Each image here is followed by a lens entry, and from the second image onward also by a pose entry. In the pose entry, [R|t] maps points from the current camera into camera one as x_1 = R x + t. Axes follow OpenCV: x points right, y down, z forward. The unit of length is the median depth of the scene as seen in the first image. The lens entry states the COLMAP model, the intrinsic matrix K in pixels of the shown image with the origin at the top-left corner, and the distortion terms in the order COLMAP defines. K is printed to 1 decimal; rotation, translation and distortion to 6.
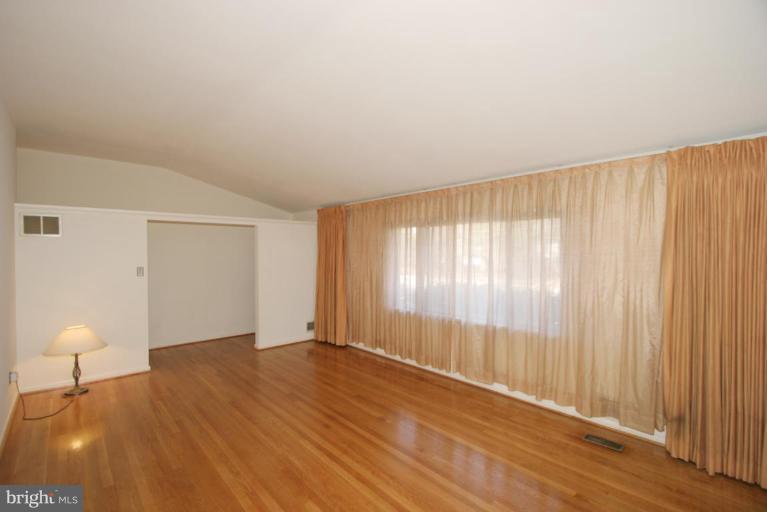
lens RADIAL K [[346.3, 0, 378.7], [0, 346.3, 255.6], [0, 0, 1]] dist [-0.017156, -0.000169]
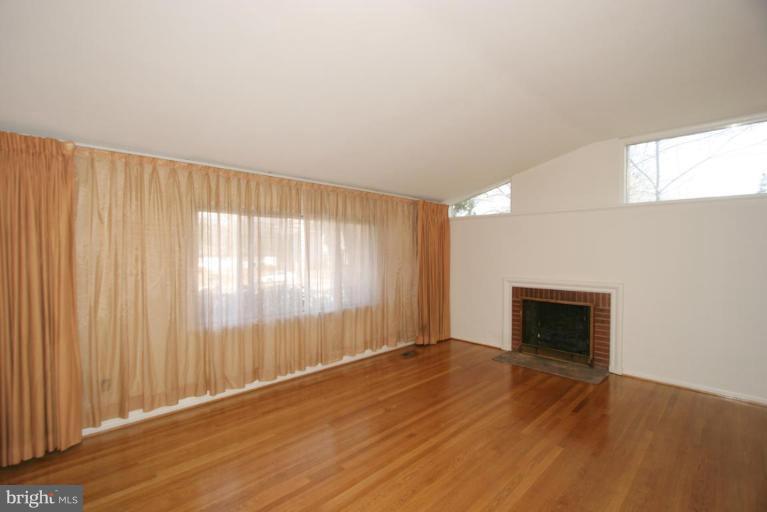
lens RADIAL K [[346.3, 0, 379.2], [0, 346.3, 255.5], [0, 0, 1]] dist [-0.017156, -0.000169]
pose [[-0.028374, -0.021040, 0.999376, -0.774656], [0.002460, 0.999774, 0.021118, -0.007311], [-0.999594, 0.003058, -0.028316, 0.809084]]
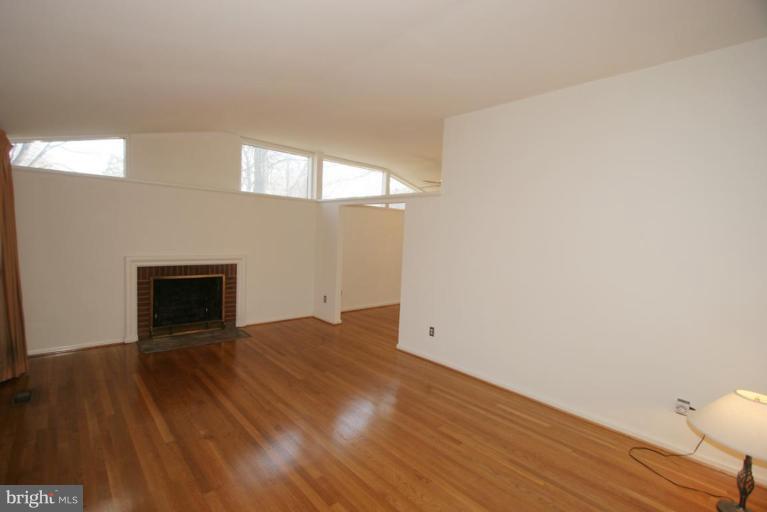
lens RADIAL K [[346.3, 0, 380.1], [0, 346.3, 252.6], [0, 0, 1]] dist [-0.017156, -0.000169]
pose [[-0.998387, -0.056741, 0.002191, -0.283223], [-0.056488, 0.996378, 0.063560, -0.021393], [-0.005789, 0.063334, -0.997976, 1.355138]]
